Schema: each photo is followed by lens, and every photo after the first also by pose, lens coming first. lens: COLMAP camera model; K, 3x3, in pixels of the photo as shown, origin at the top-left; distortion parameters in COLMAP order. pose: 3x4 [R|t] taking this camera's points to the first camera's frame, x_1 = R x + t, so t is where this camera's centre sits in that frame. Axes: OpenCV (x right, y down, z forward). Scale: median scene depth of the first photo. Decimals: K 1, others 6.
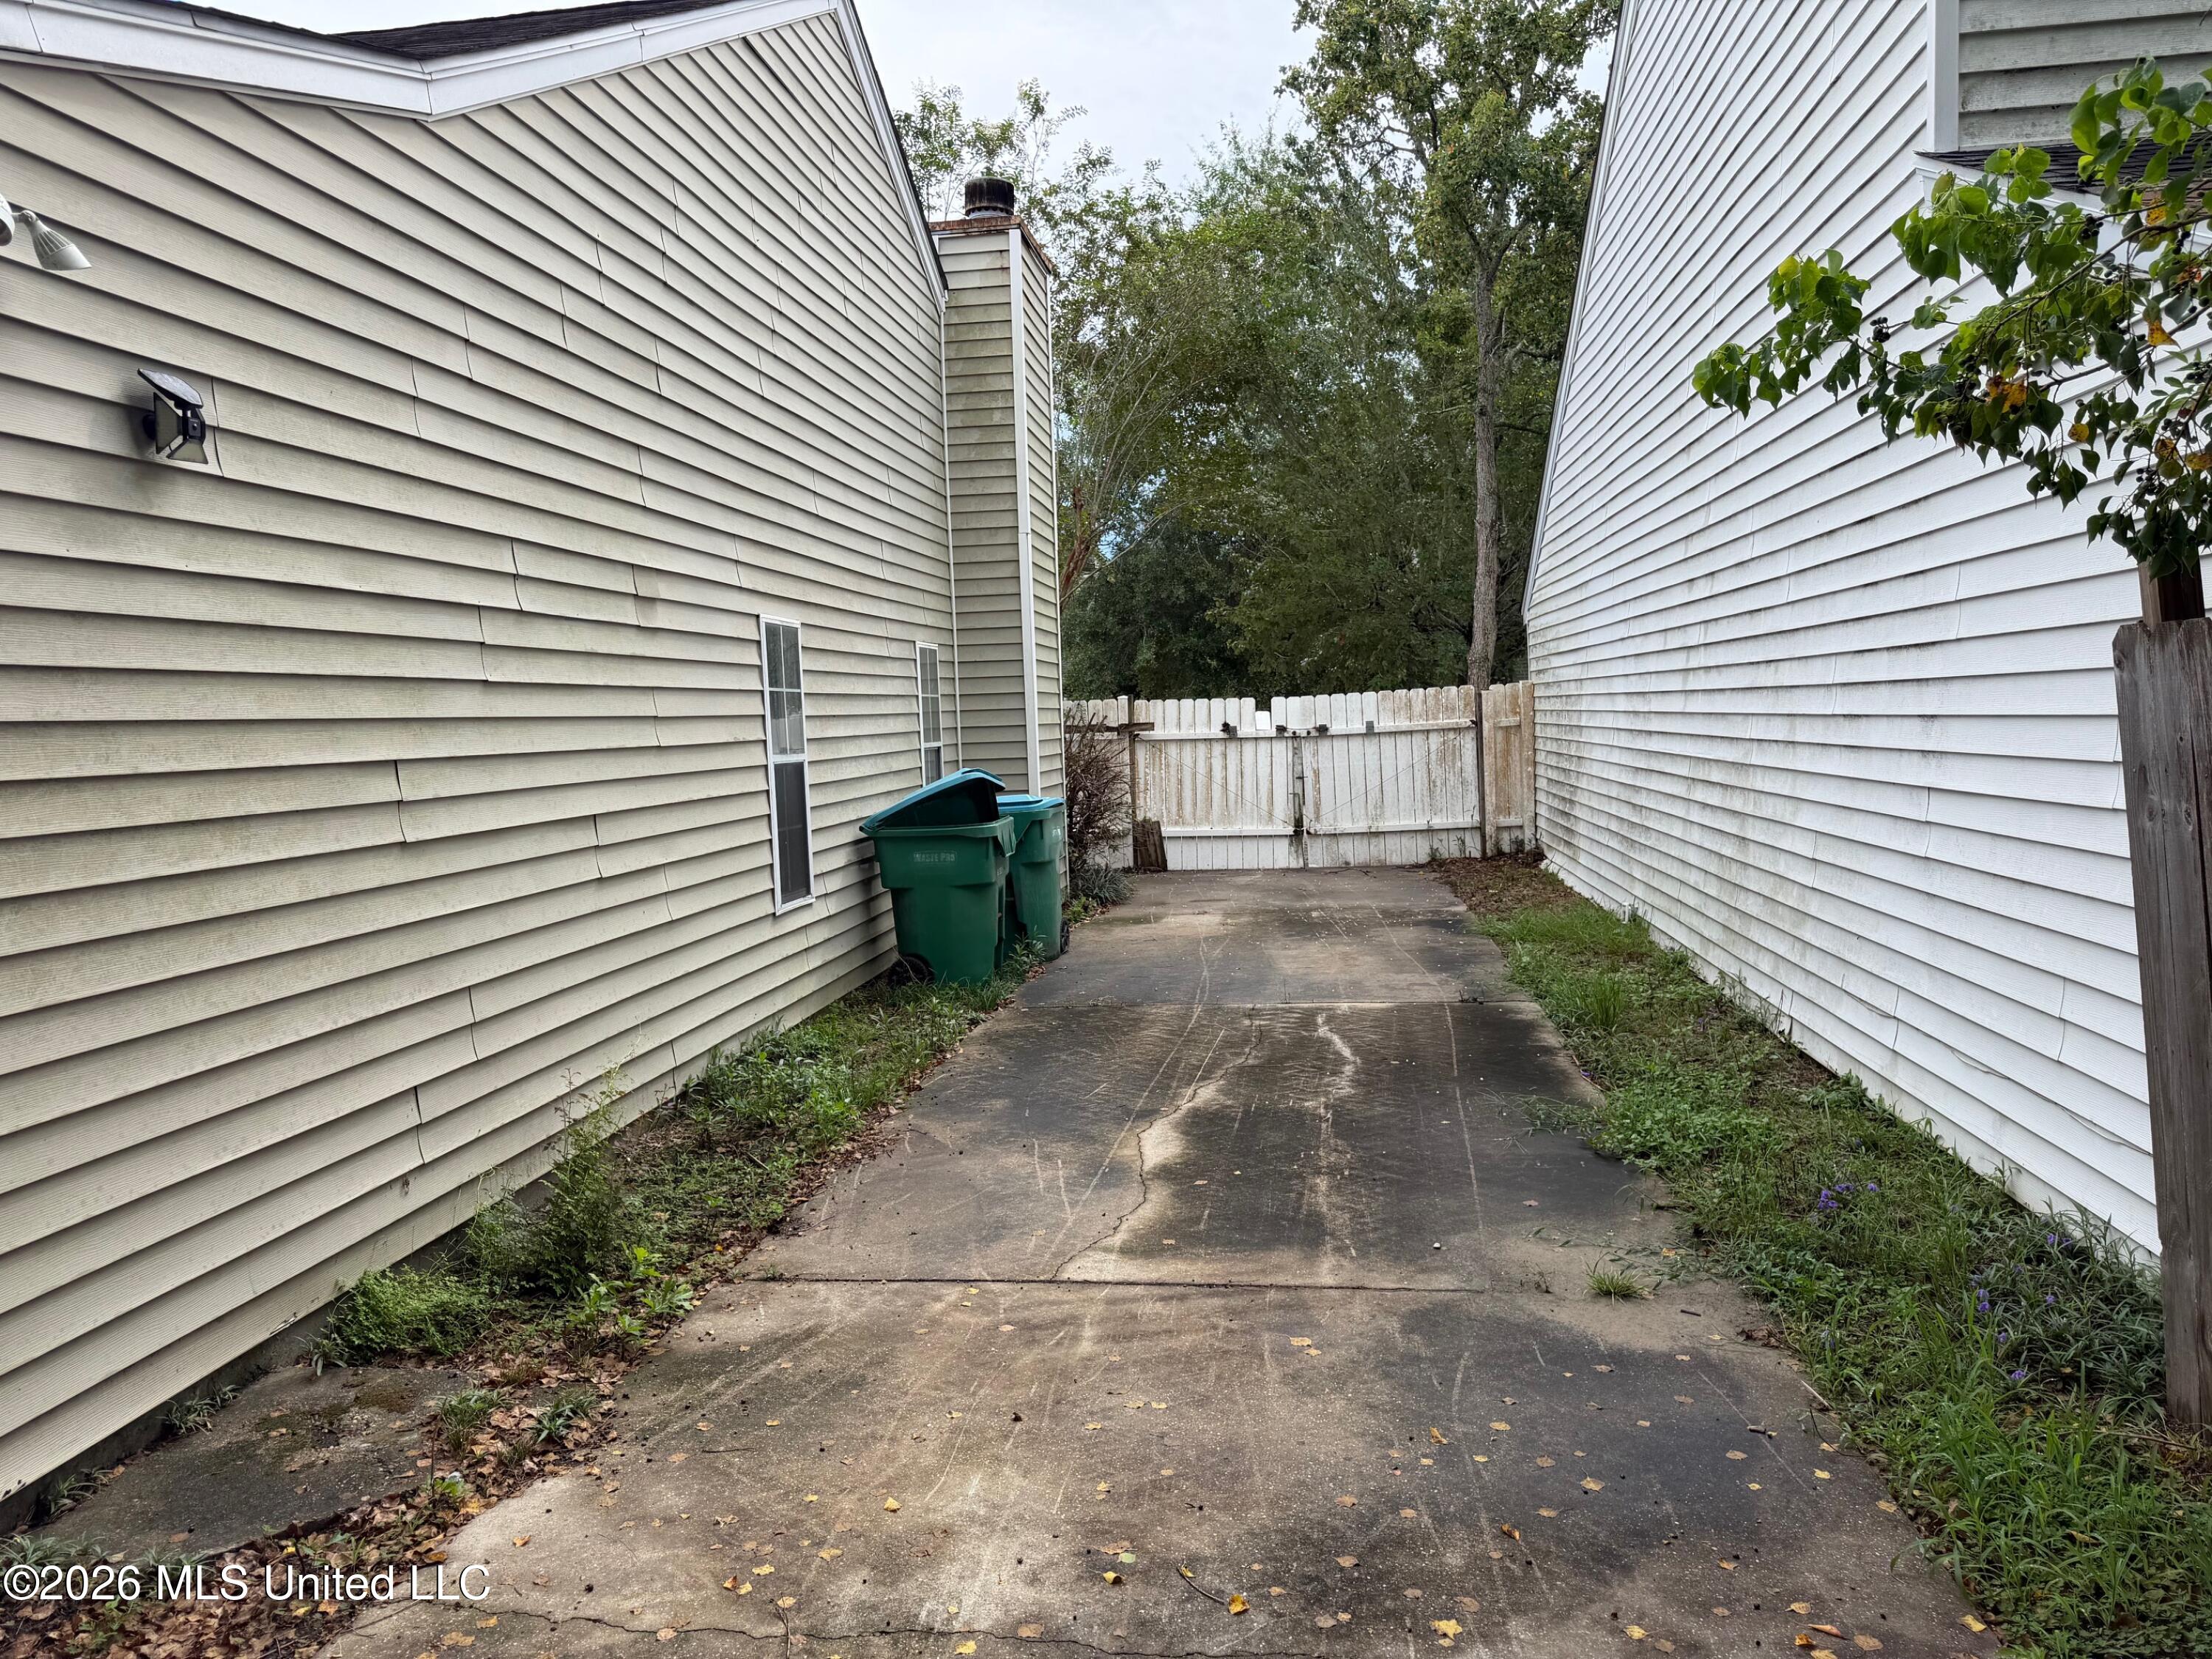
lens RADIAL K [[1538.4, 0, 1106.0], [0, 1538.4, 829.5], [0, 0, 1]] dist [0.097776, -0.001048]
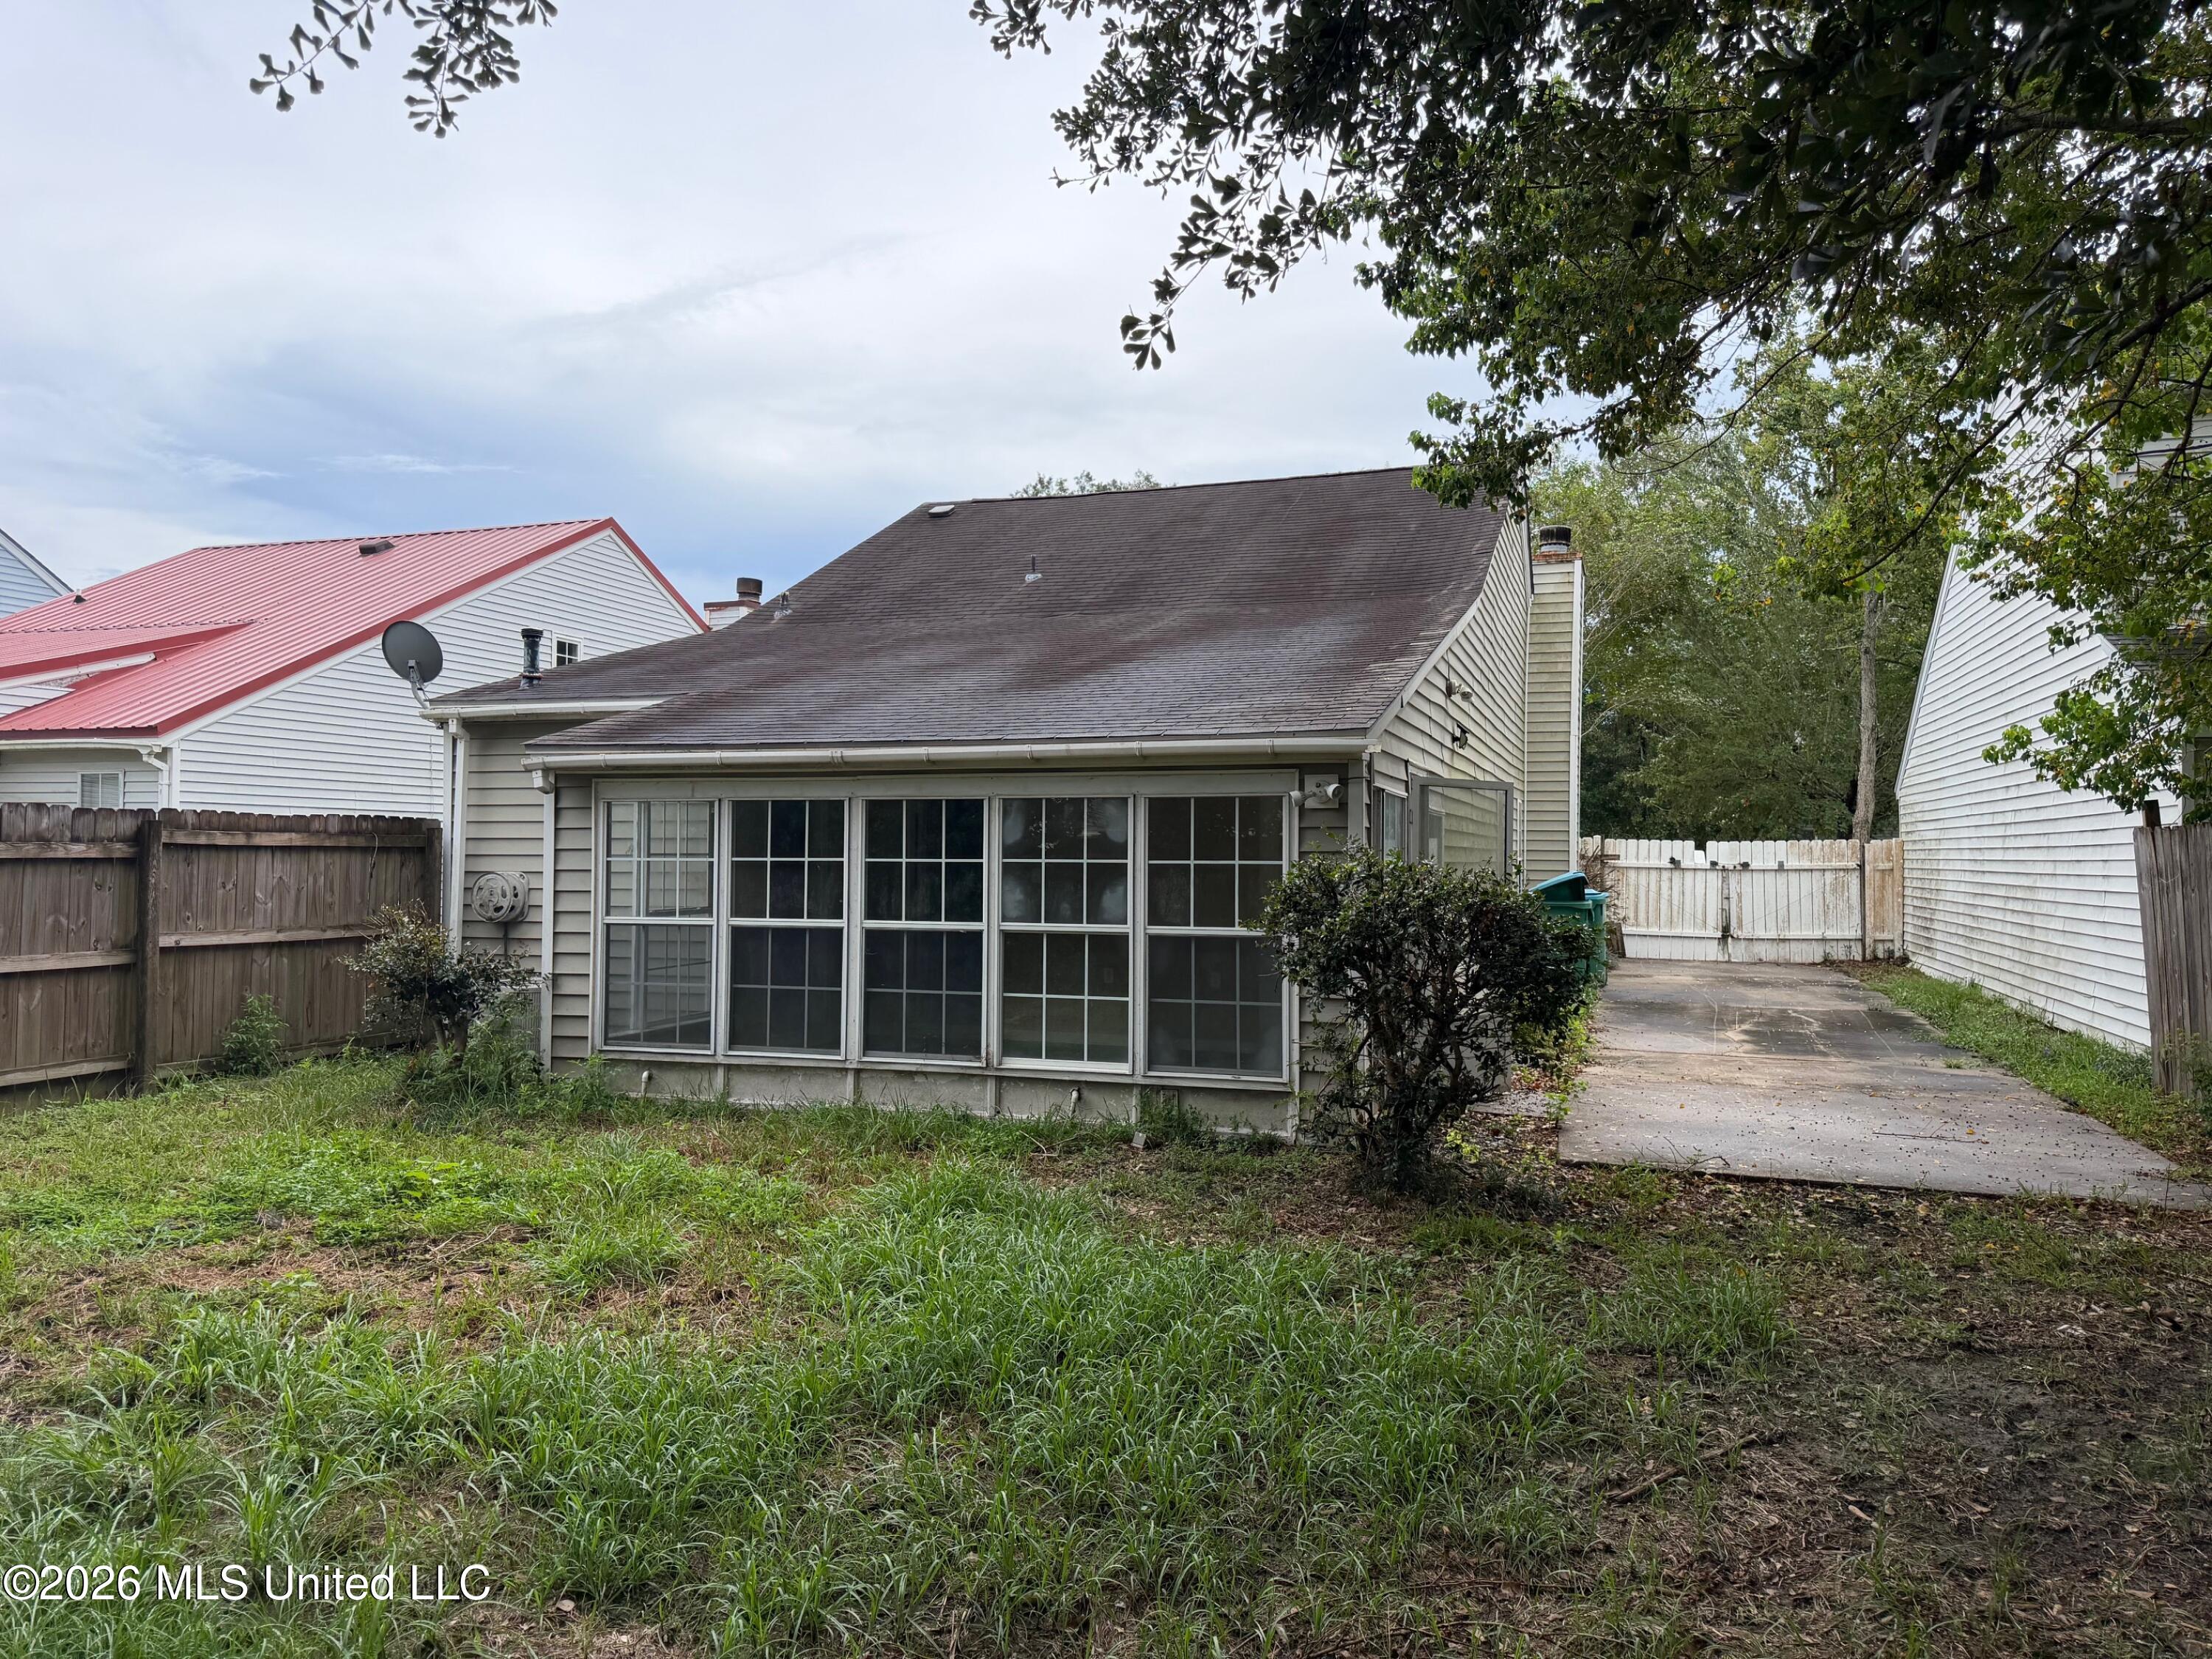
lens RADIAL K [[1558.6, 0, 1106.0], [0, 1558.6, 829.5], [0, 0, 1]] dist [-0.003217, -0.002377]
pose [[0.980827, 0.045428, -0.189513, -0.173447], [-0.061506, 0.994909, -0.079834, 0.055440], [0.184921, 0.089960, 0.978627, -0.541323]]
